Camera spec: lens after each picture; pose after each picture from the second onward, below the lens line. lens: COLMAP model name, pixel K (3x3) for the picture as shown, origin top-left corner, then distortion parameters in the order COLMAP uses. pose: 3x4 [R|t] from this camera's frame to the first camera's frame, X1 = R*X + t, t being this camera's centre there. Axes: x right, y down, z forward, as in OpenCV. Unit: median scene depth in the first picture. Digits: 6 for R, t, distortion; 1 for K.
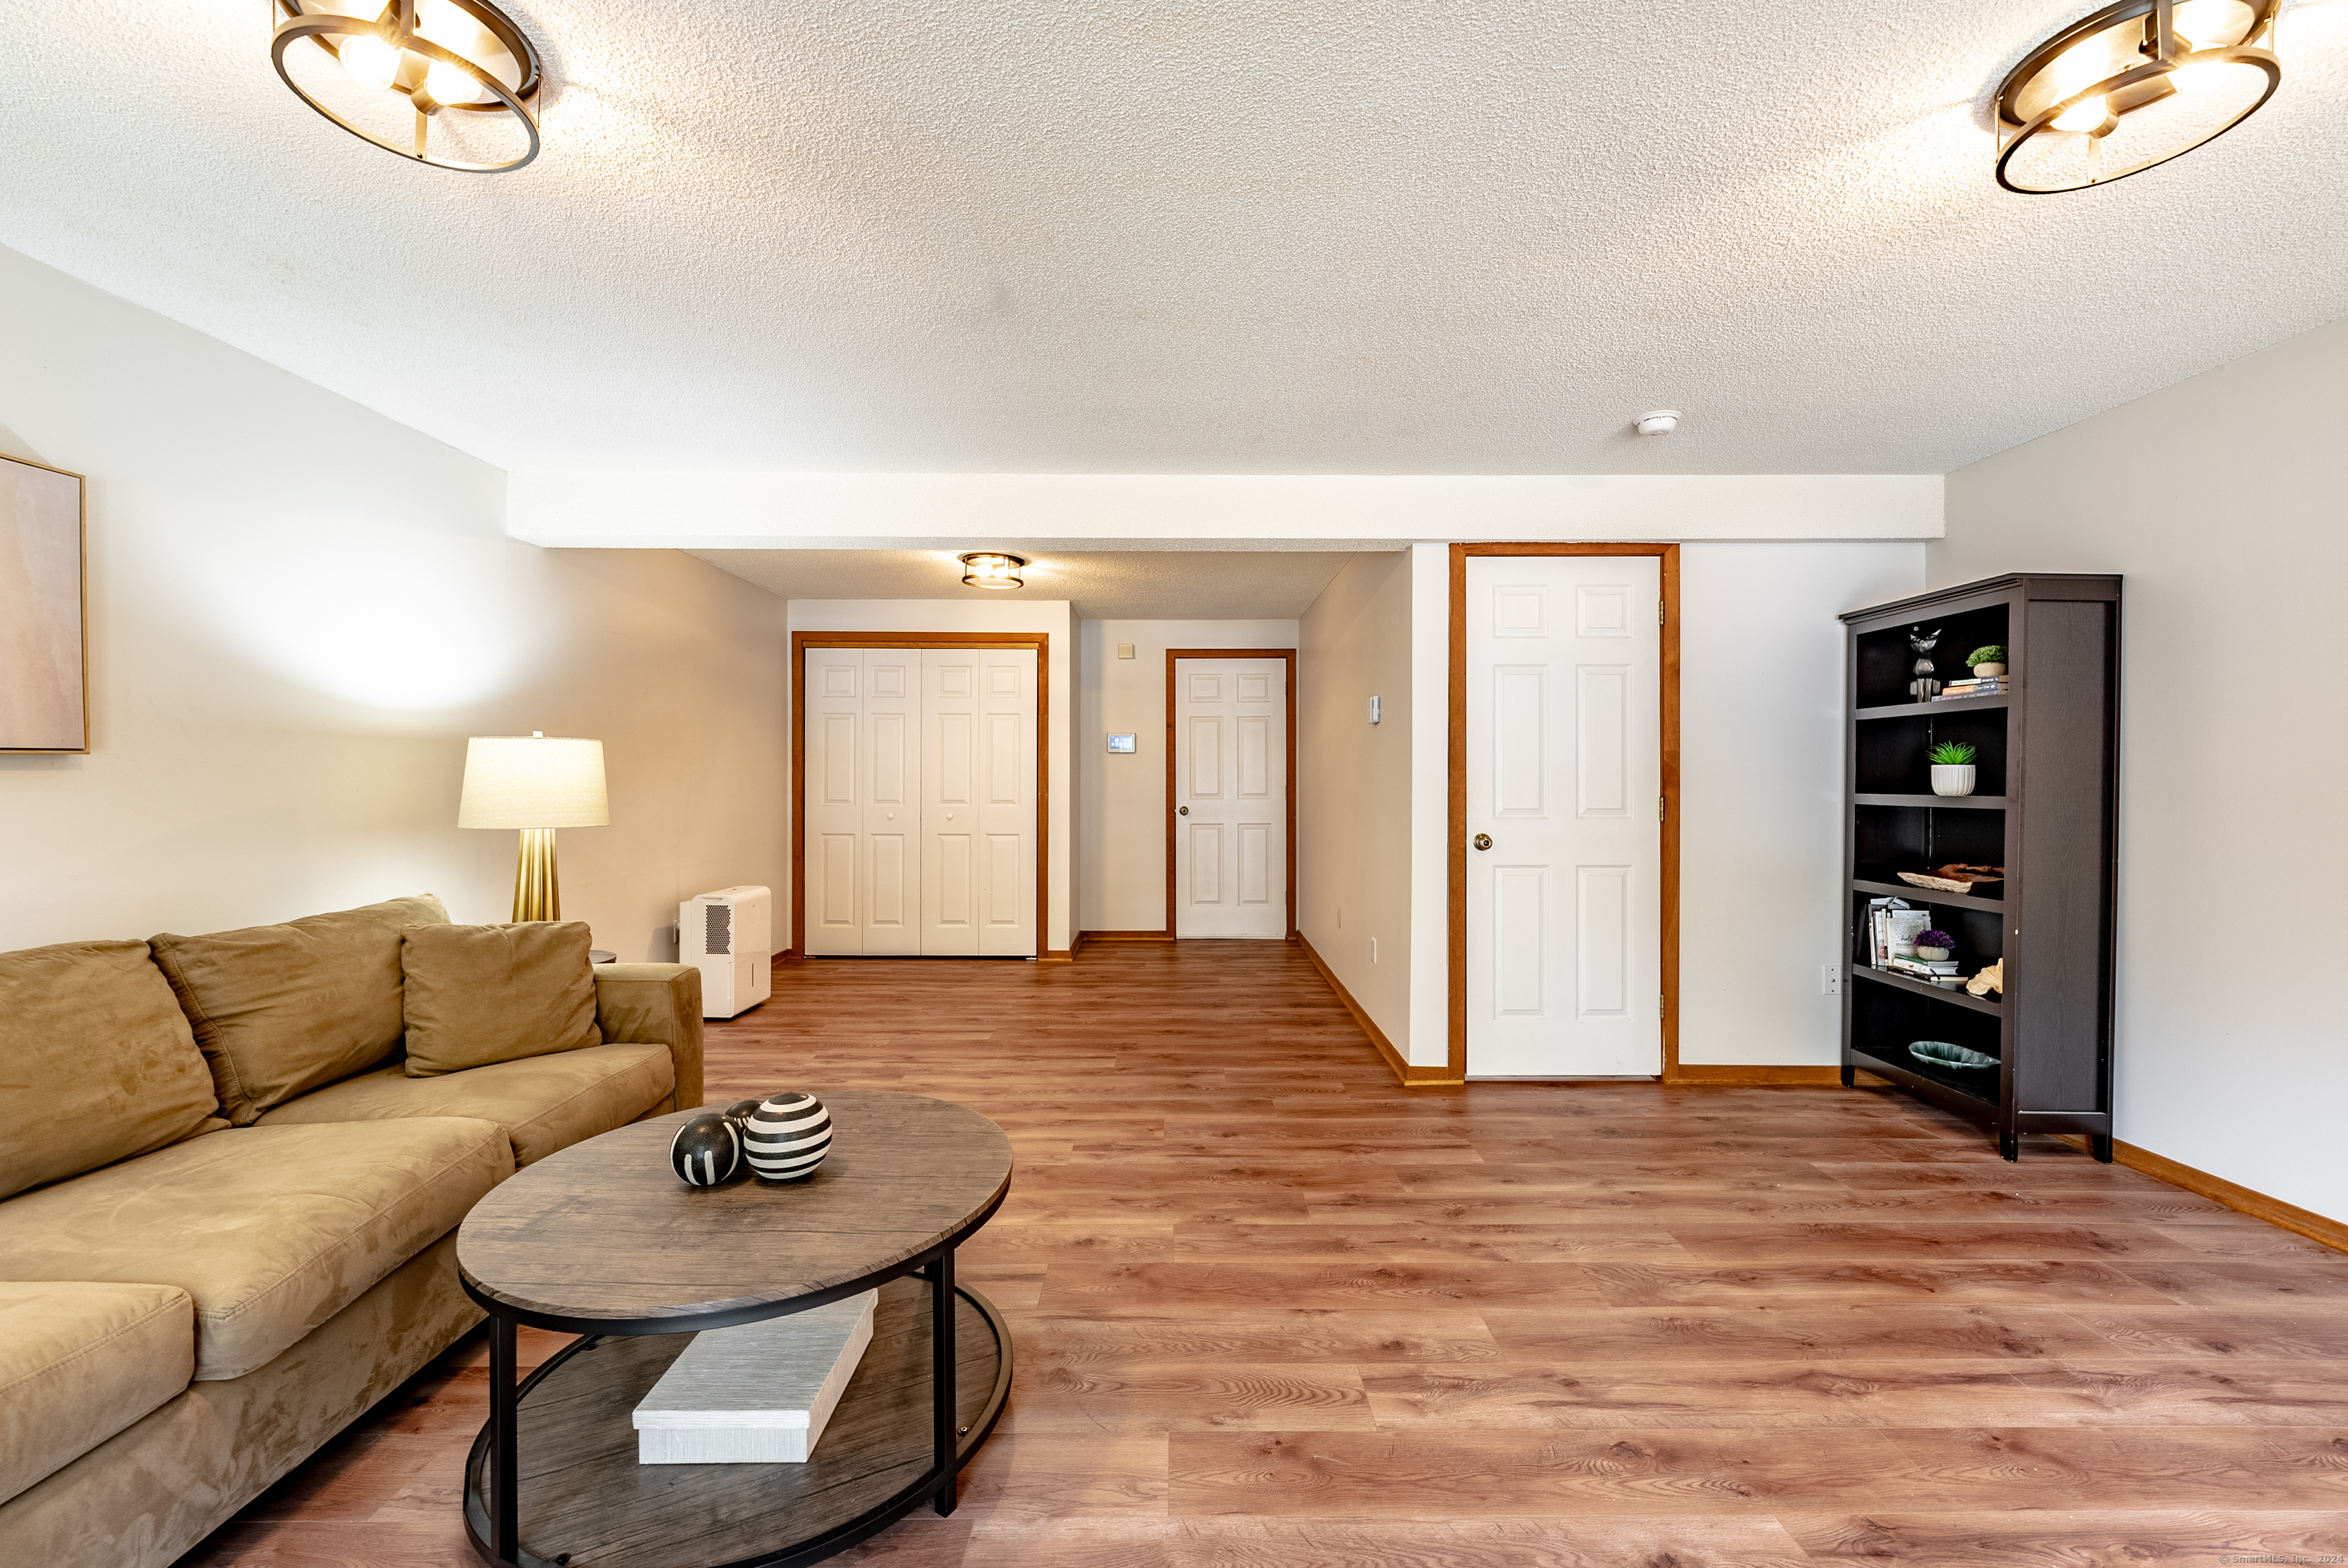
lens RADIAL K [[962.1, 0, 1178.7], [0, 962.1, 772.4], [0, 0, 1]] dist [-0.000260, -0.000574]
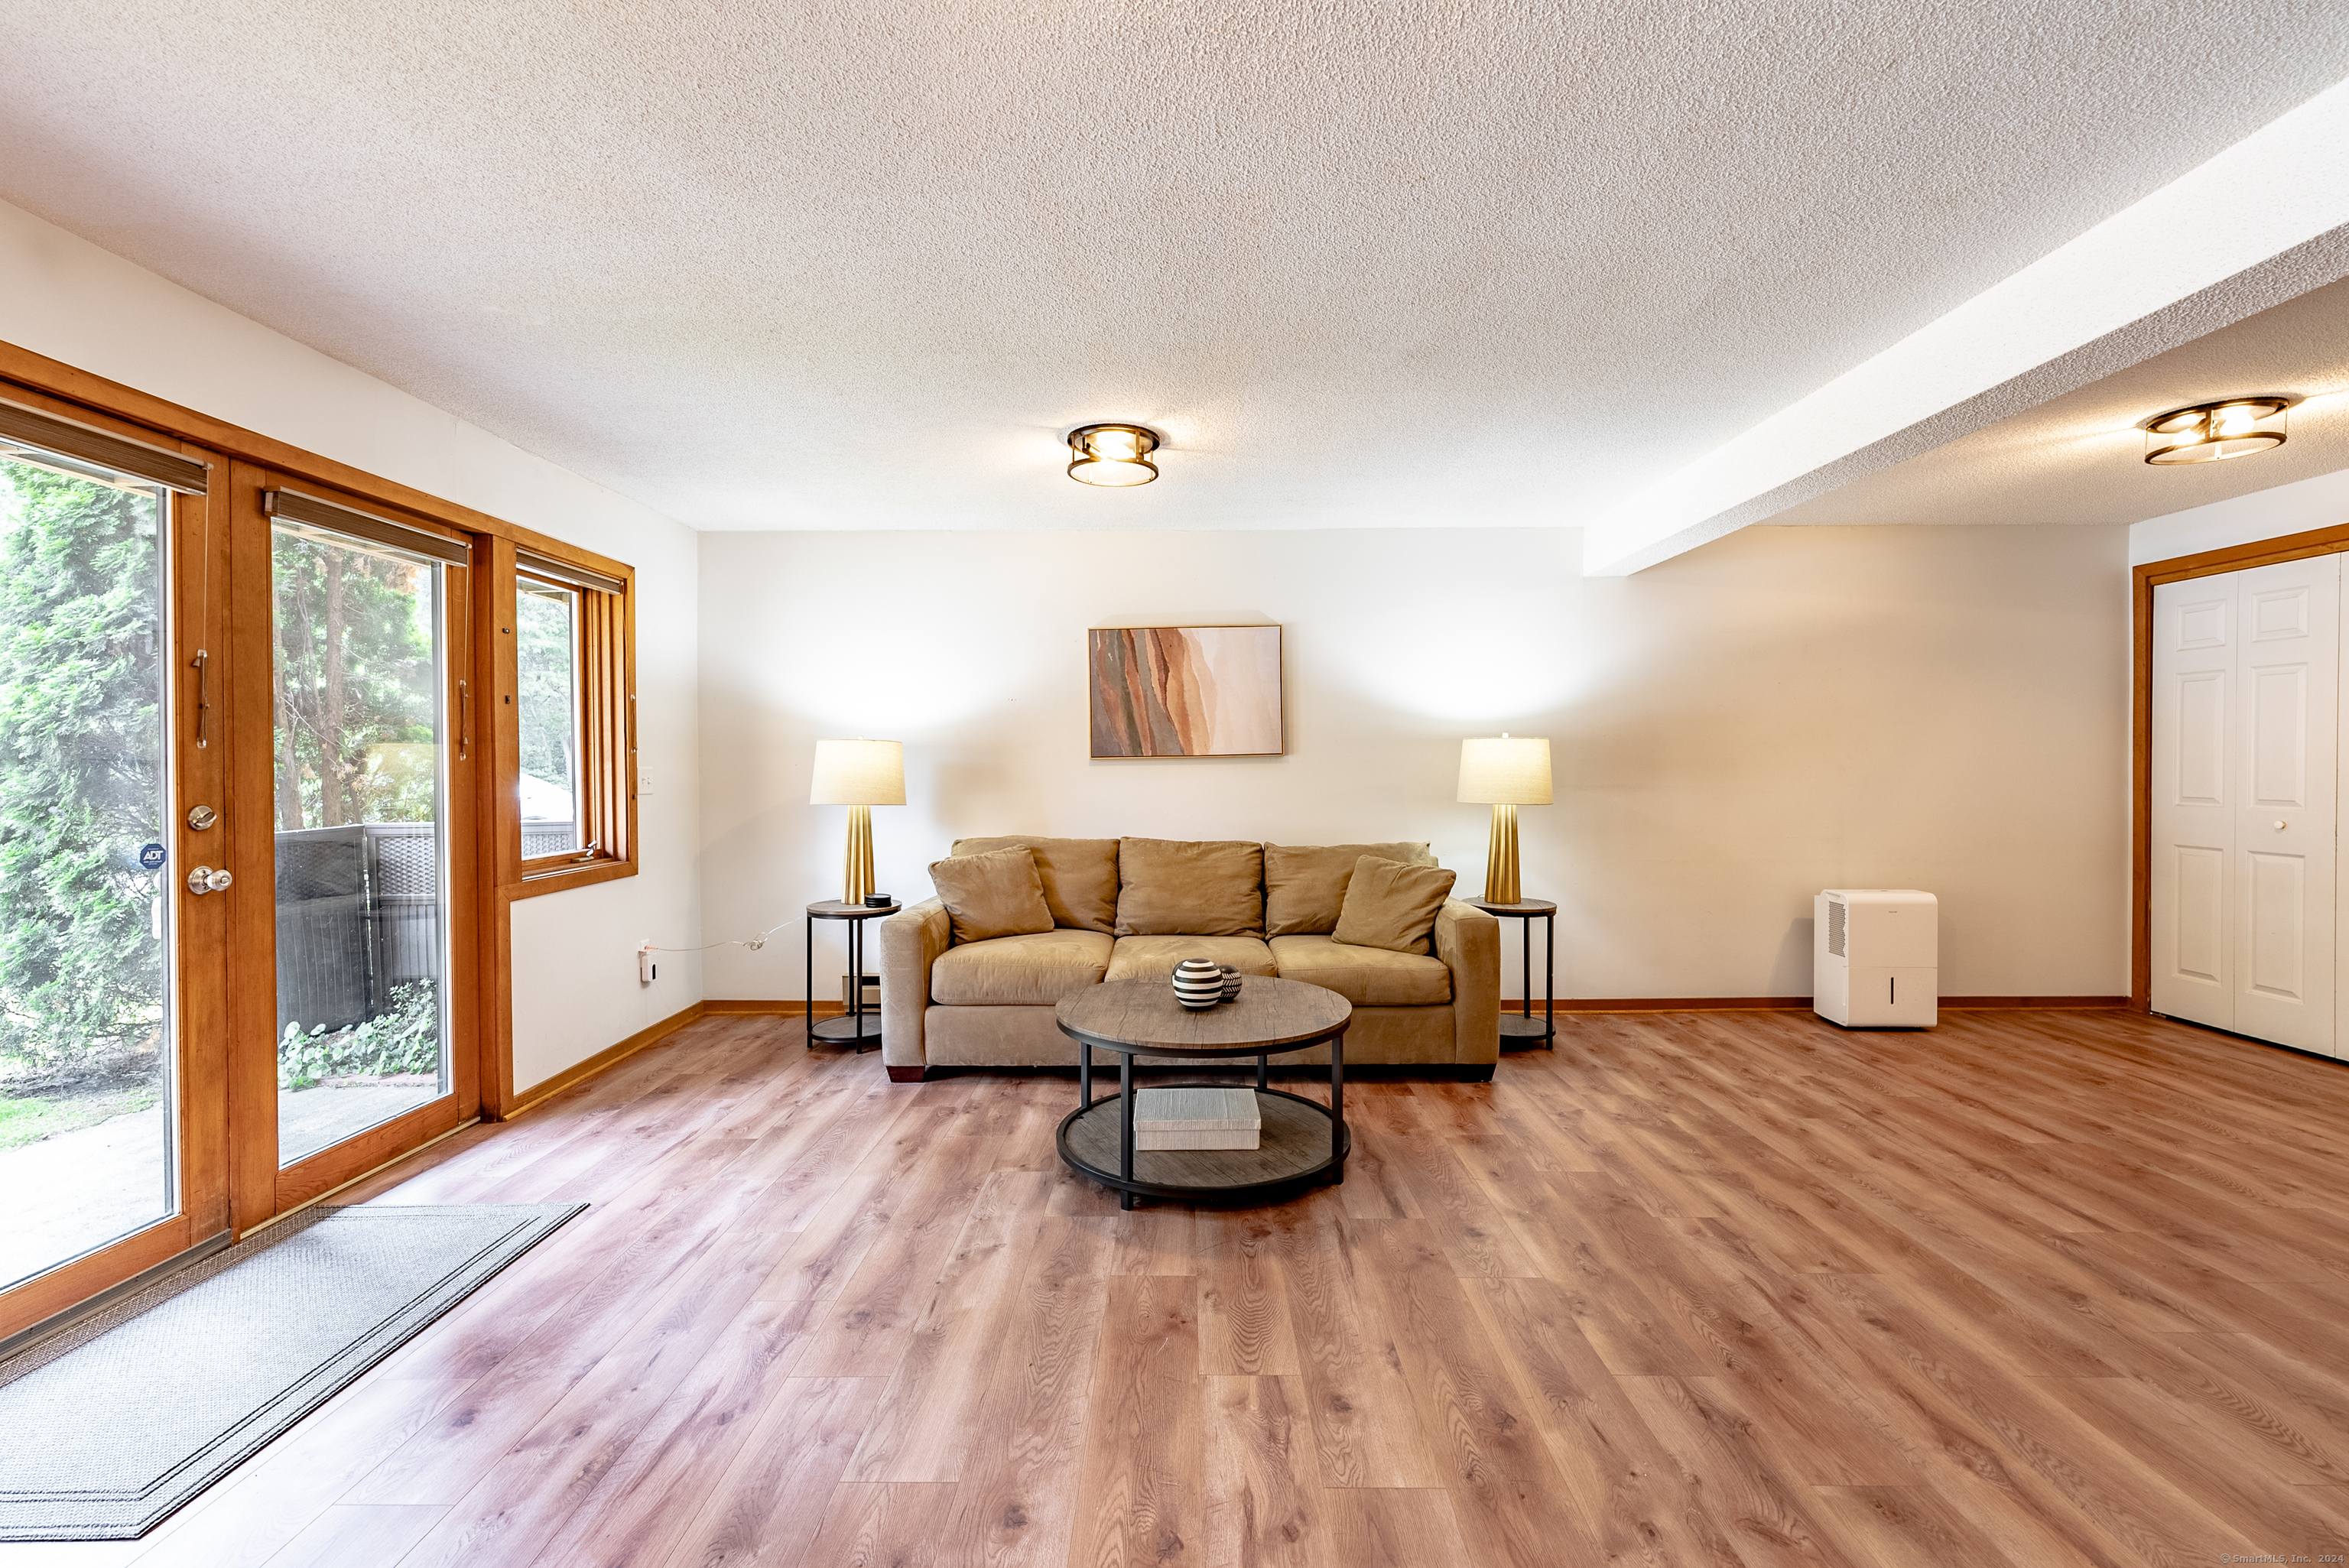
lens RADIAL K [[996.9, 0, 1177.3], [0, 996.9, 774.5], [0, 0, 1]] dist [-0.000325, -0.000830]
pose [[-0.010846, 0.008629, -0.999904, 0.665594], [0.007011, 0.999939, 0.008553, 0.001269], [0.999917, -0.006918, -0.010906, 0.501018]]
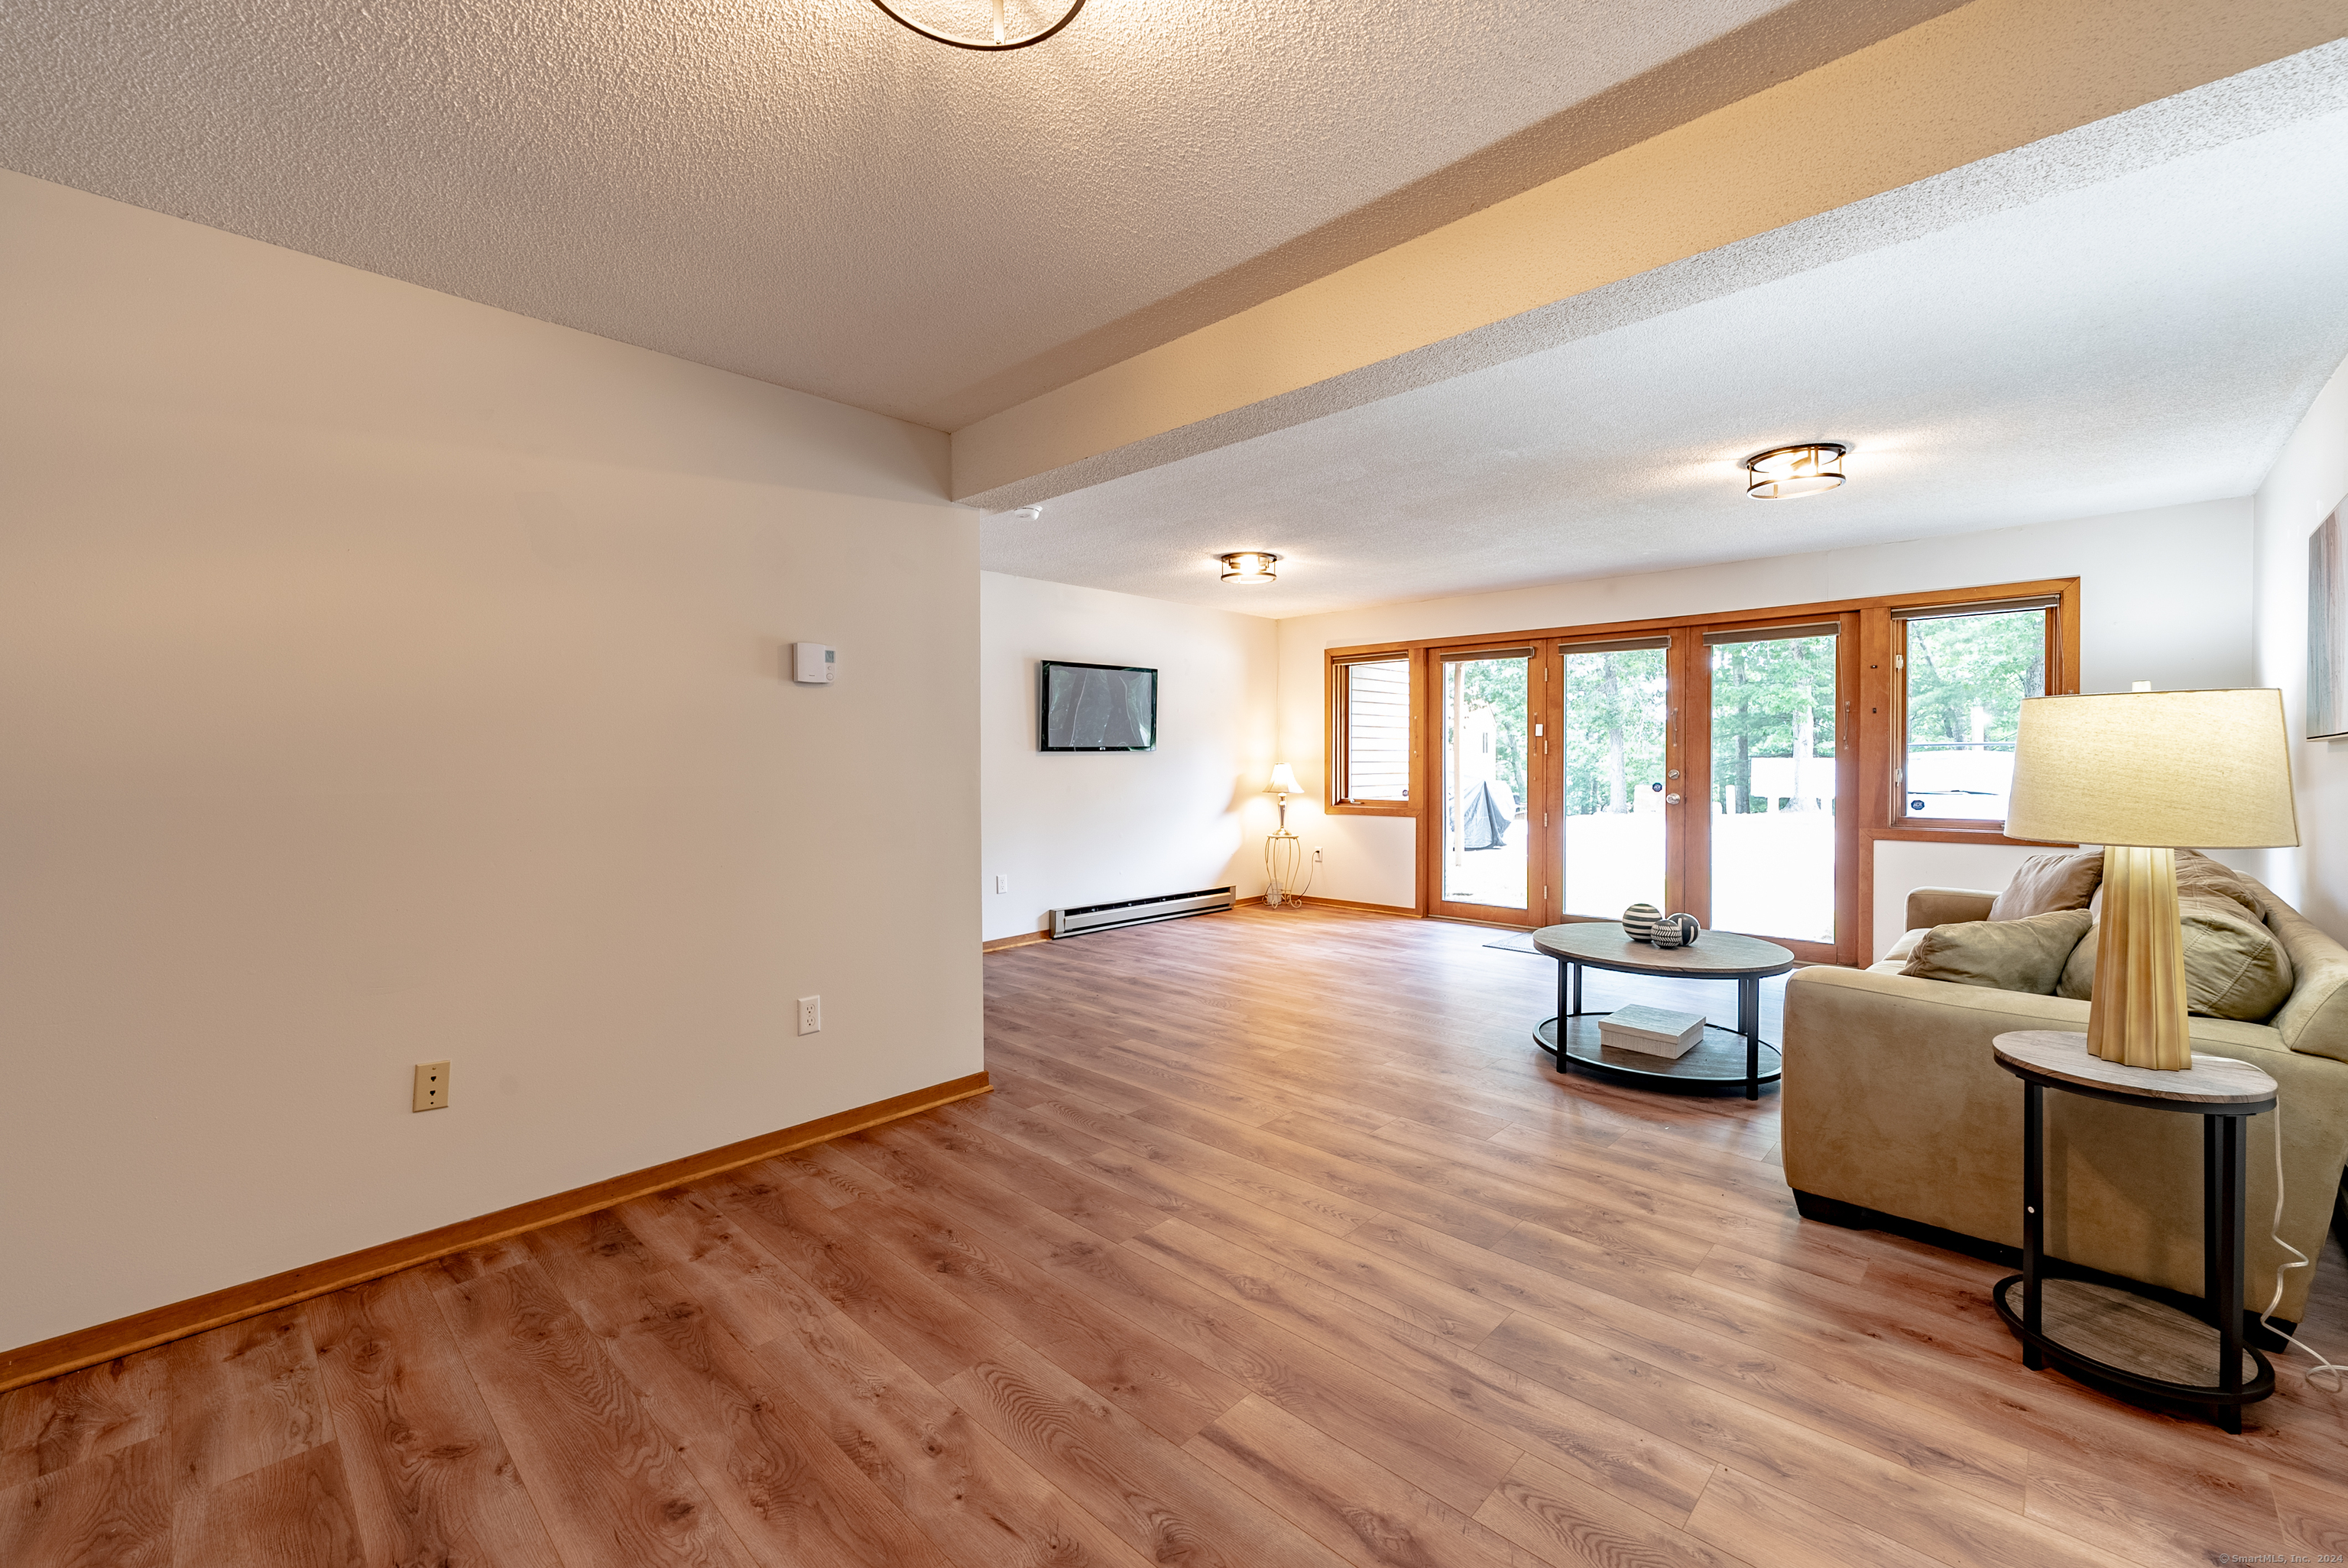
lens RADIAL K [[962.1, 0, 1178.7], [0, 962.1, 772.4], [0, 0, 1]] dist [-0.000260, -0.000574]
pose [[-0.722388, -0.007582, 0.691447, -0.580983], [0.001945, 0.999914, 0.012995, 0.005569], [-0.691486, 0.010732, -0.722311, 1.666974]]
